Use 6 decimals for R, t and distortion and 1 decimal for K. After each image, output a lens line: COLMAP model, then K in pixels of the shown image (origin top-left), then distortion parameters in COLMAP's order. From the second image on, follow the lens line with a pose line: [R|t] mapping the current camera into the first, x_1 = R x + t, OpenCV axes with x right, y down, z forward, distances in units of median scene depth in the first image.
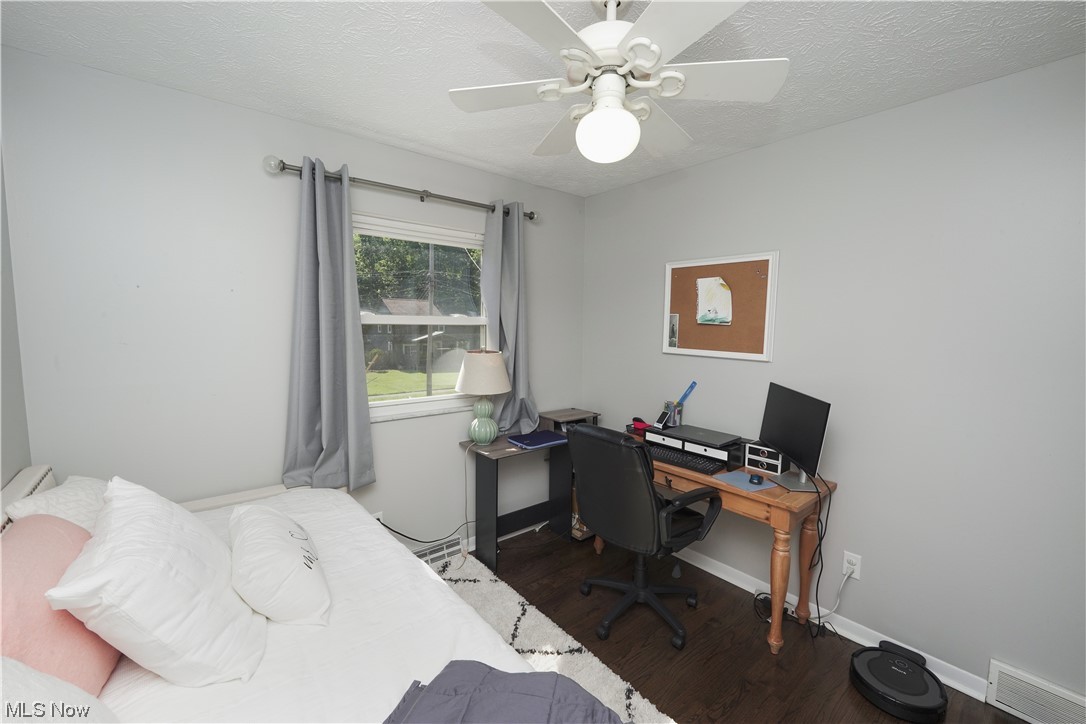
lens RADIAL K [[443.2, 0, 544.2], [0, 443.2, 362.6], [0, 0, 1]] dist [-0.007373, -0.002009]
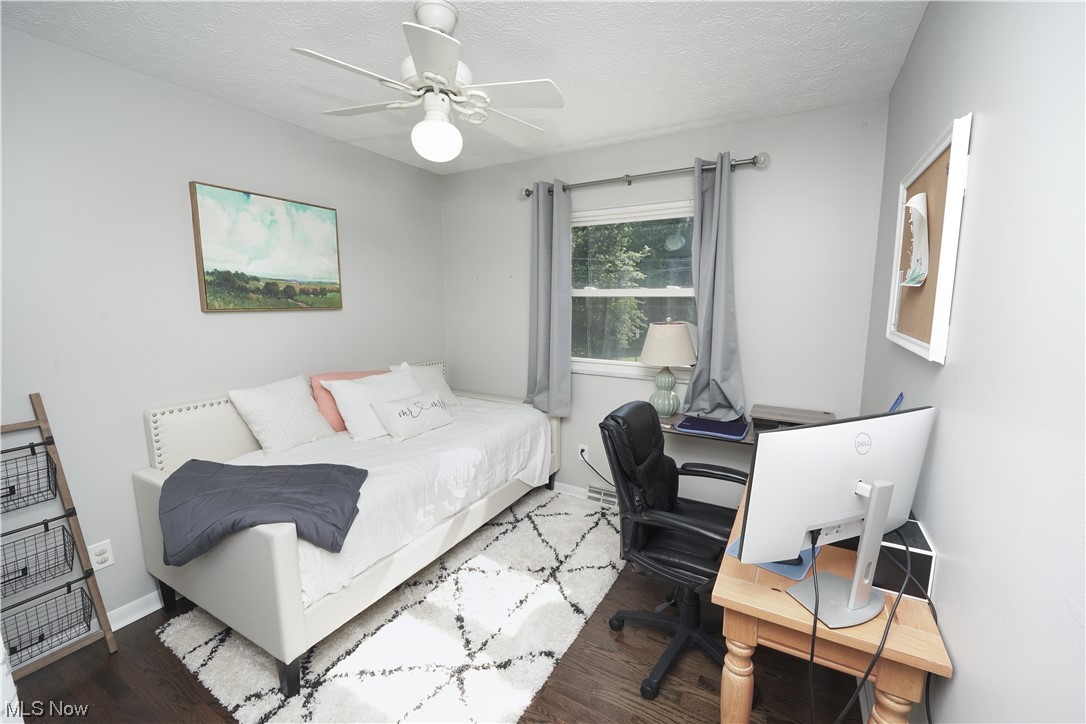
lens RADIAL K [[443.2, 0, 544.2], [0, 443.2, 362.6], [0, 0, 1]] dist [-0.007373, -0.002009]
pose [[0.372813, 0.103785, -0.922084, 0.738810], [-0.082703, 0.993487, 0.078383, 0.010662], [0.924214, 0.047036, 0.378968, 0.410758]]
